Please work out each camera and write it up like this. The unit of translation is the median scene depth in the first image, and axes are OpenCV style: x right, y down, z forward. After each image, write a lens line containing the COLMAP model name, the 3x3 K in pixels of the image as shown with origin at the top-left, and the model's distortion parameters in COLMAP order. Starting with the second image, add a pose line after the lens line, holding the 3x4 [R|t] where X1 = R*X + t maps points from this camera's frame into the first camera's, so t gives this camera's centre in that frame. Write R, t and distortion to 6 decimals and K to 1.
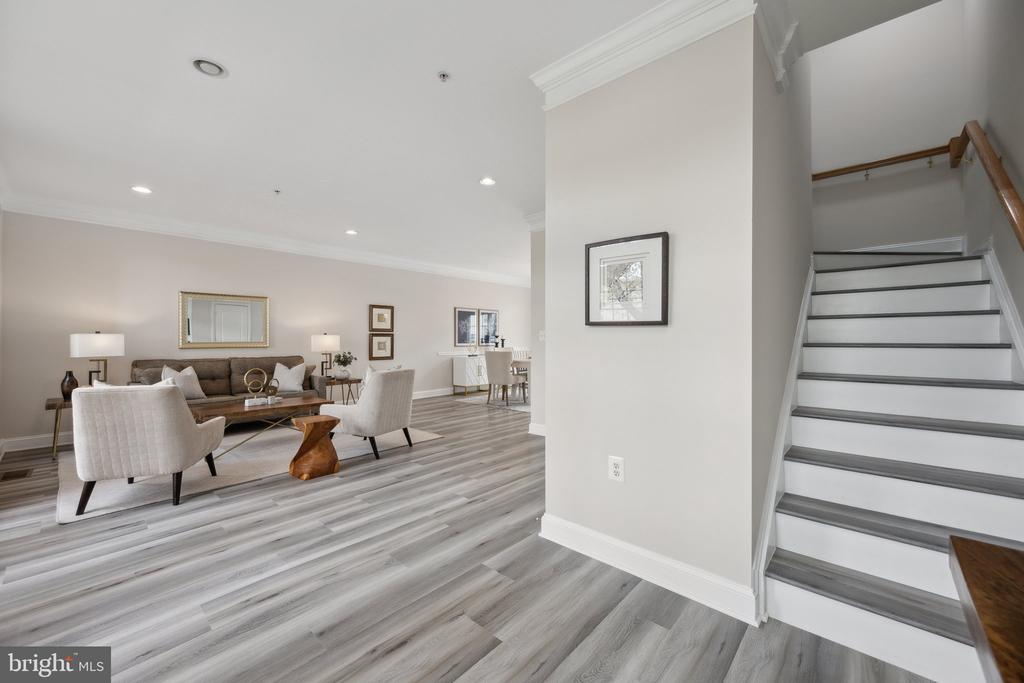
lens RADIAL K [[401.5, 0, 512.2], [0, 401.5, 339.4], [0, 0, 1]] dist [-0.000261, -0.000487]
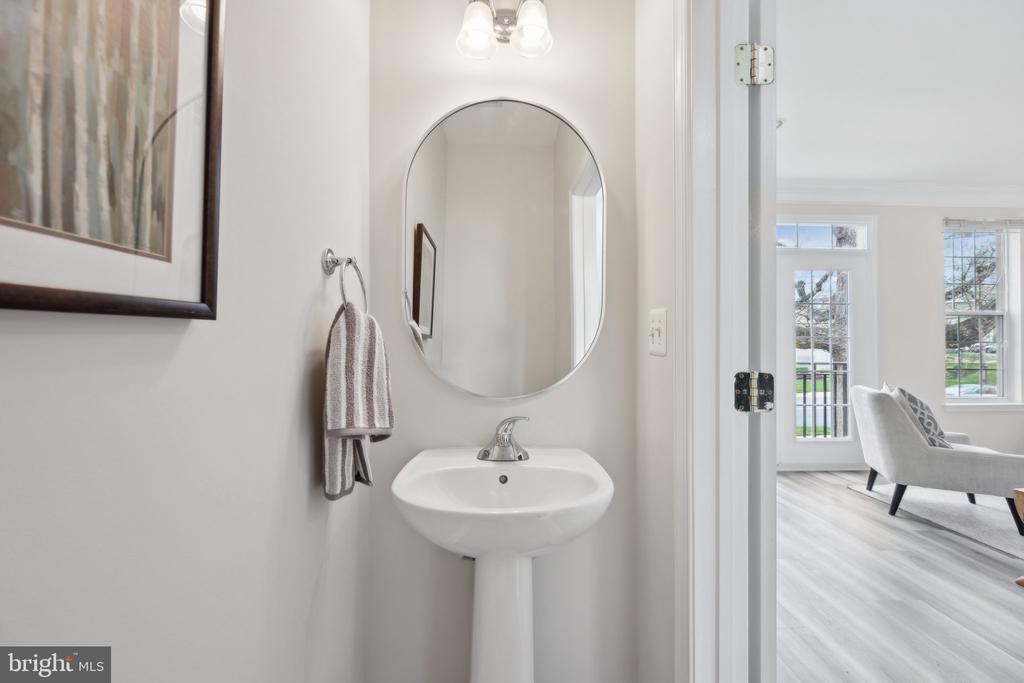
lens RADIAL K [[401.5, 0, 511.2], [0, 401.5, 340.0], [0, 0, 1]] dist [-0.000261, -0.000487]
pose [[-0.719460, -0.009532, -0.694469, 0.517622], [-0.005761, 0.999953, -0.007756, -0.010008], [0.694510, -0.001580, -0.719481, 1.012582]]
